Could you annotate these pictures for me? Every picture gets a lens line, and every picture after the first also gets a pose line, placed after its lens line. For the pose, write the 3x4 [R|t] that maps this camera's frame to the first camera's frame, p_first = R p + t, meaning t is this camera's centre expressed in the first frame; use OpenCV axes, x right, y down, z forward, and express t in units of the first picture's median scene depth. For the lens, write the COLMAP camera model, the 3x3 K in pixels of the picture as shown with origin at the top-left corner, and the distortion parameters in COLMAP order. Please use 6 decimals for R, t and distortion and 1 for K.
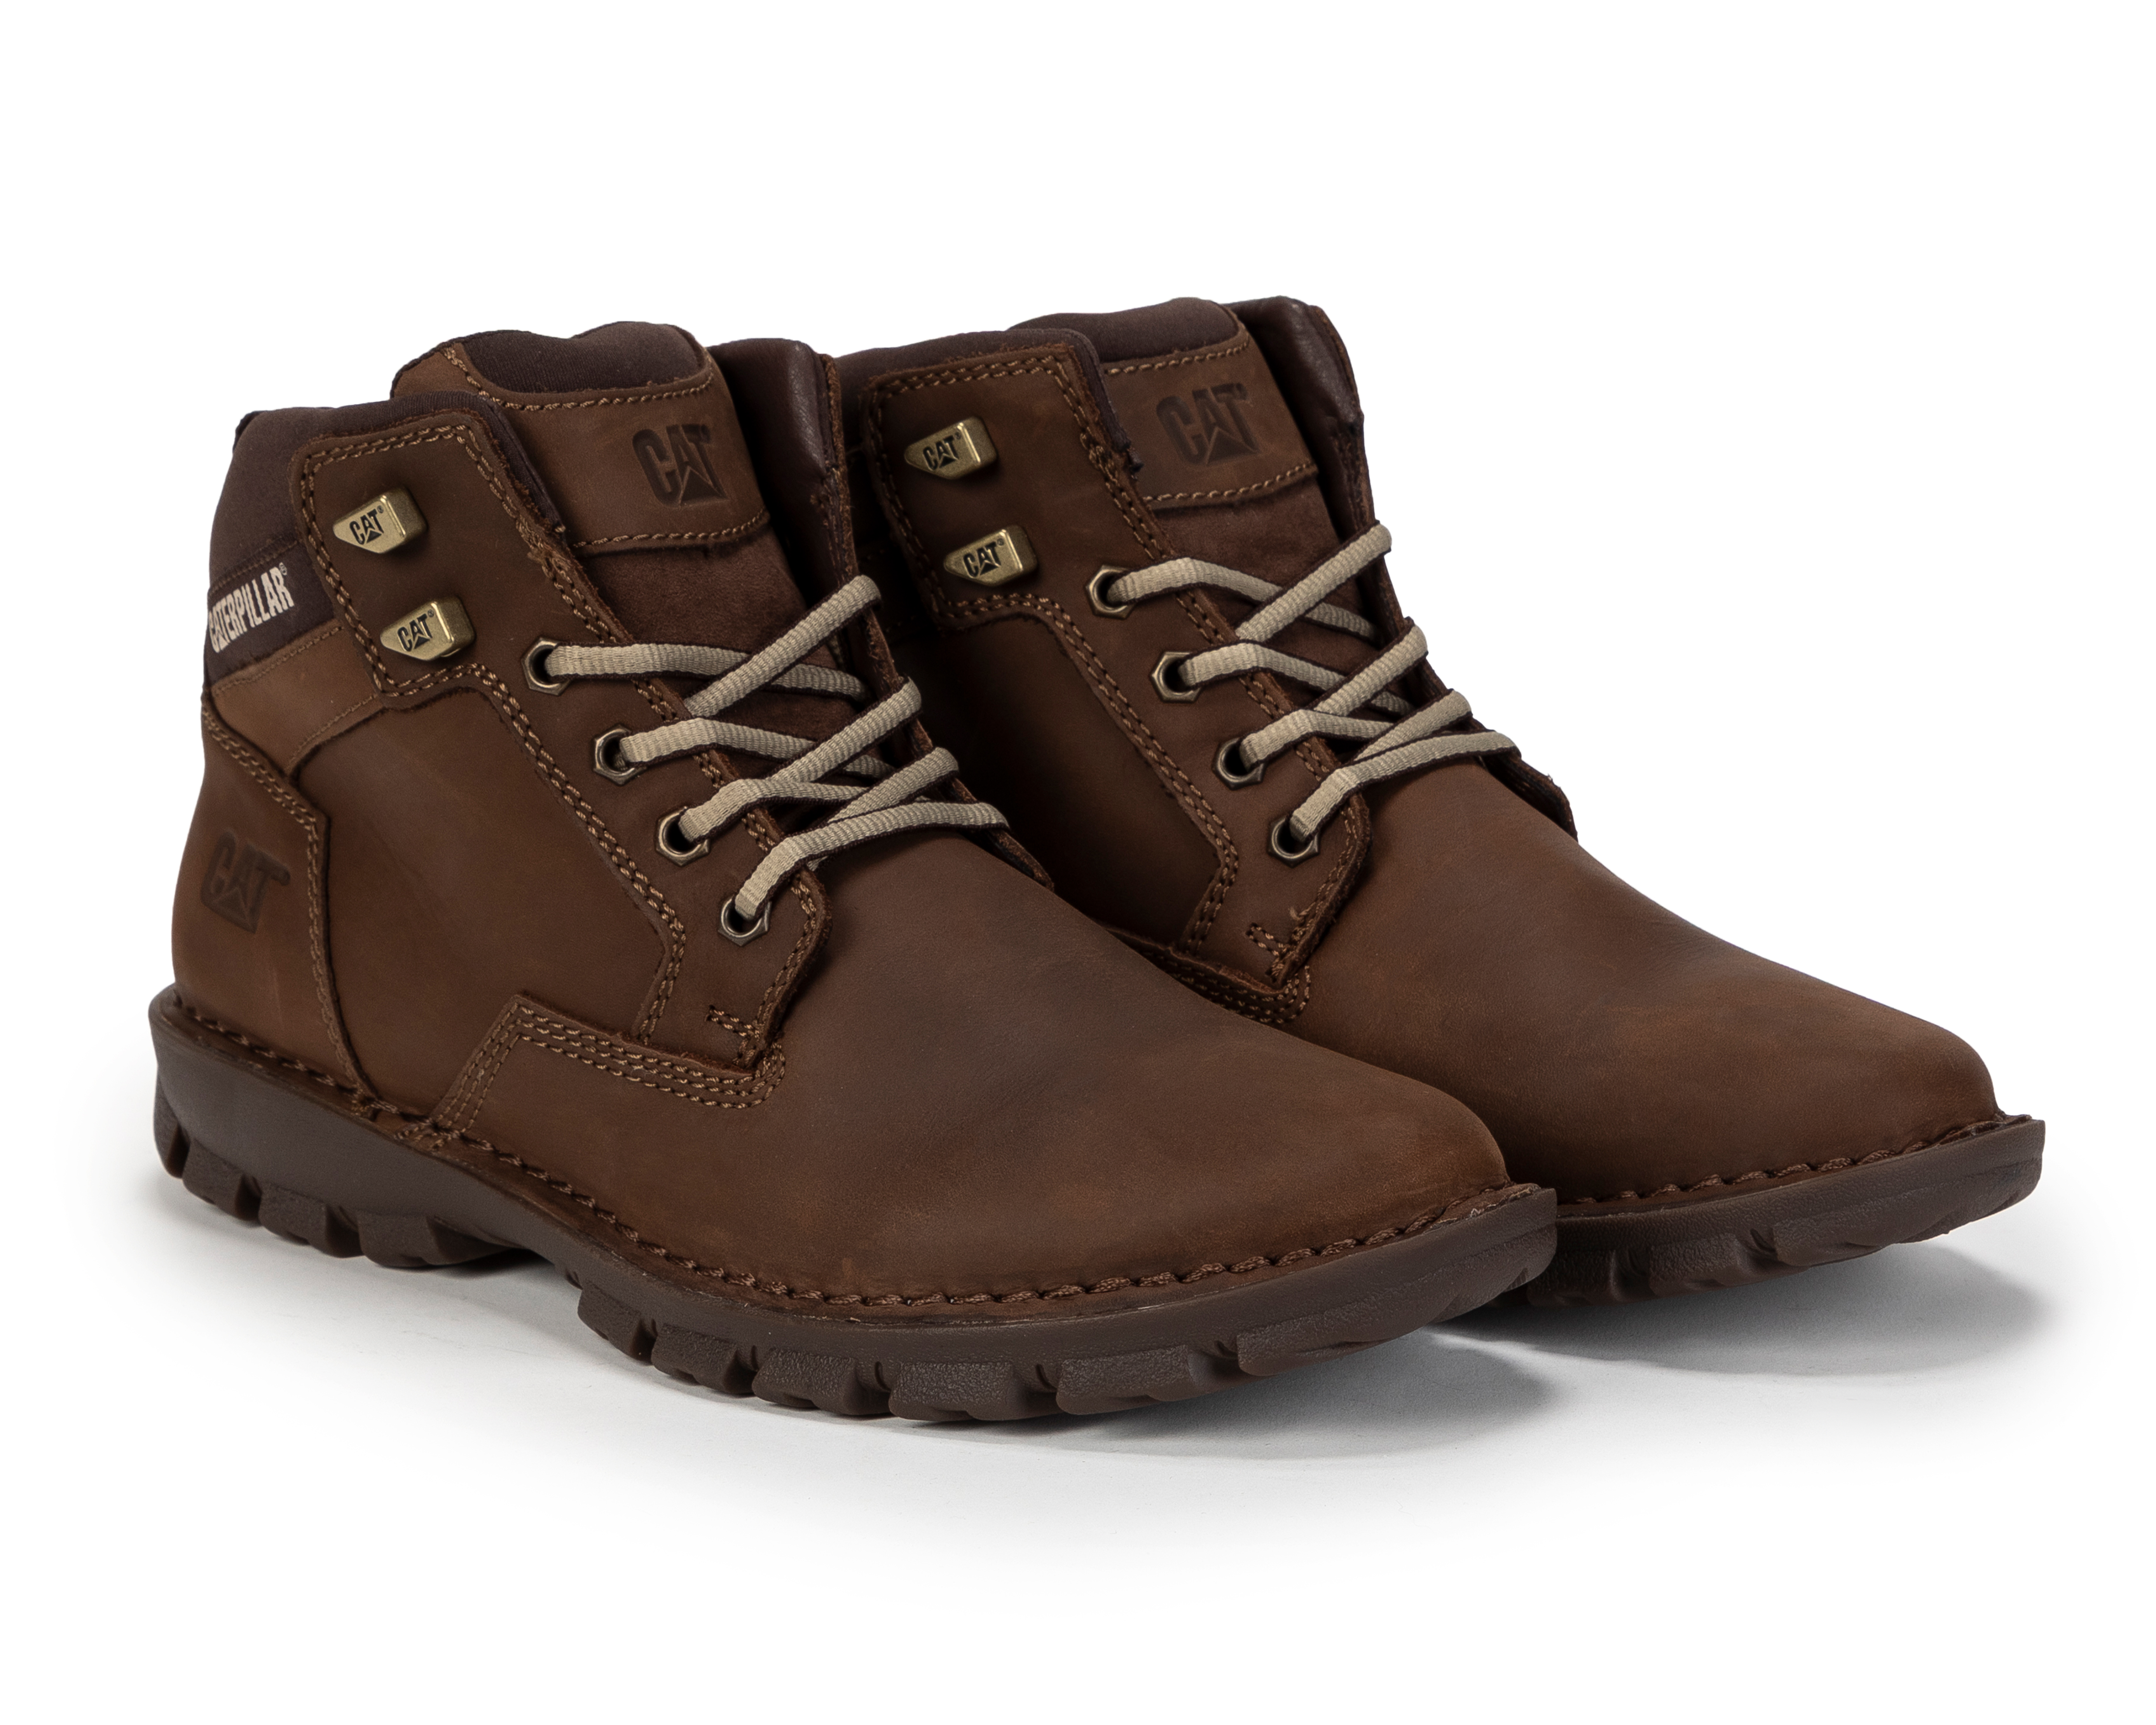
lens RADIAL K [[4564.2, 0, 1078.8], [0, 4564.2, 860.8], [0, 0, 1]] dist [-0.022092, 0.000000]
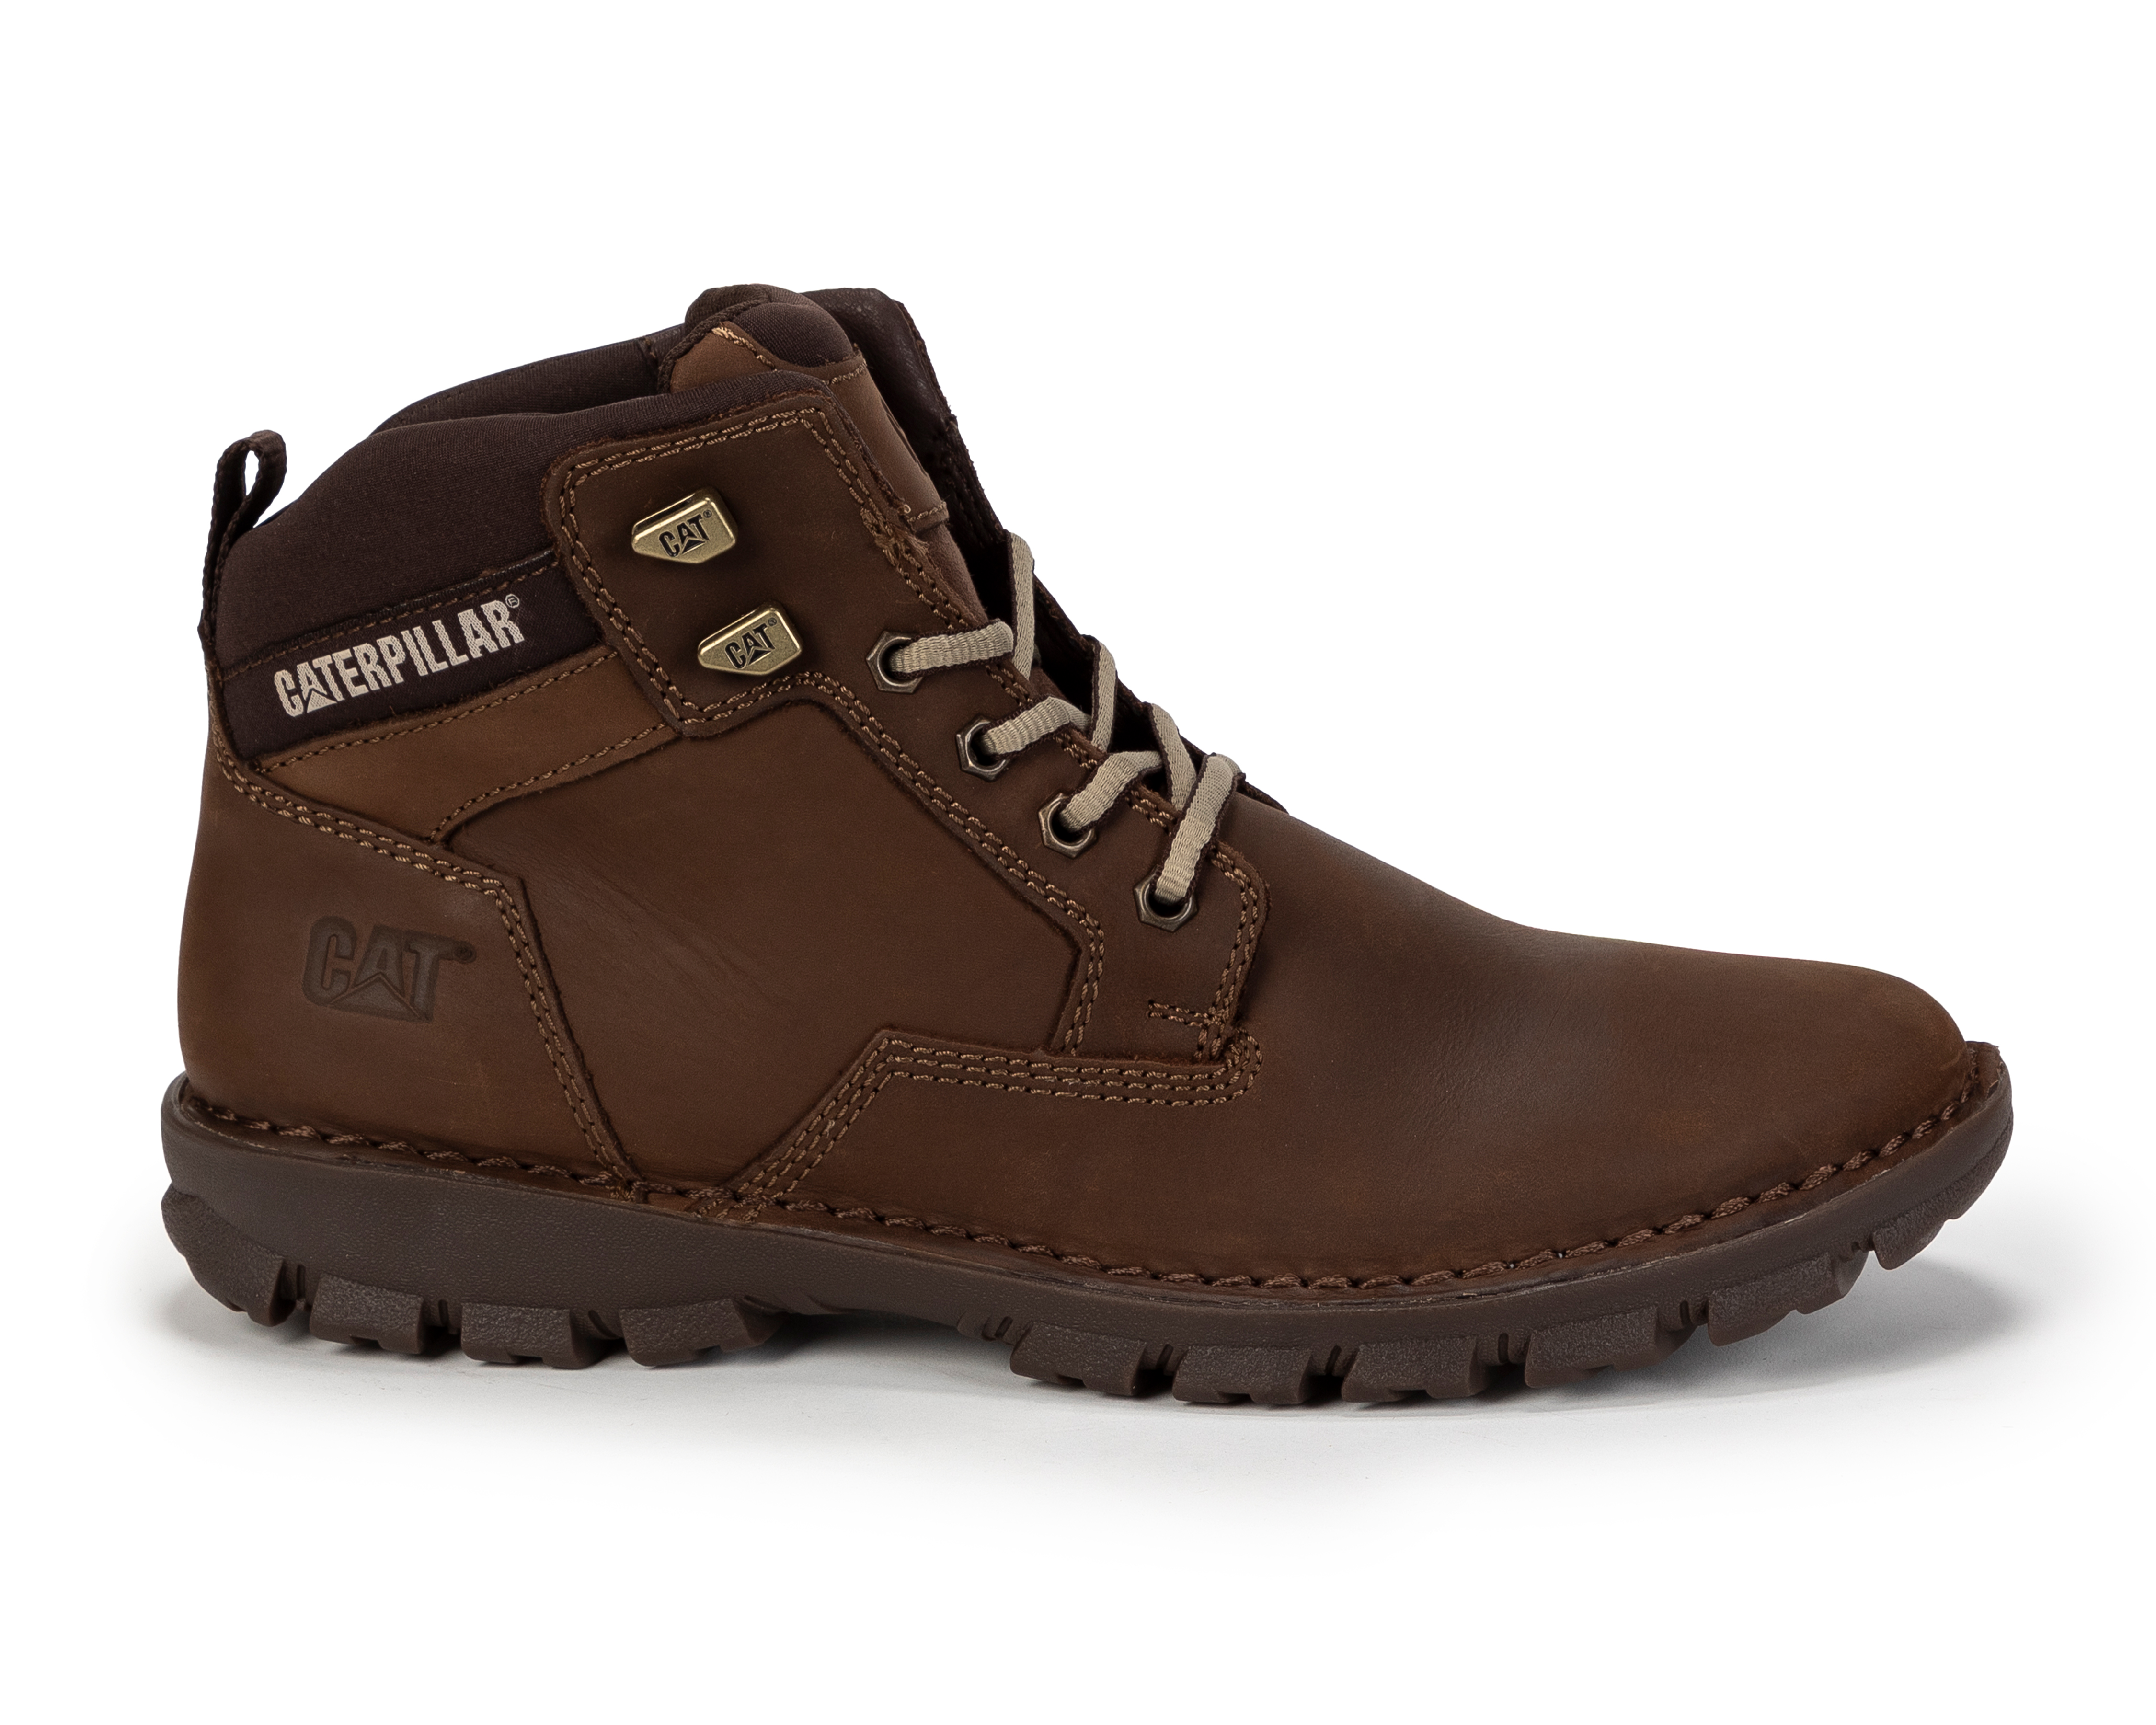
lens RADIAL K [[4564.2, 0, 1078.2], [0, 4564.2, 864.2], [0, 0, 1]] dist [-0.022092, 0.000000]
pose [[0.908160, -0.153381, 0.389513, -0.442603], [0.147434, 0.988033, 0.045317, -0.038953], [-0.391802, 0.016273, 0.919905, 0.153205]]
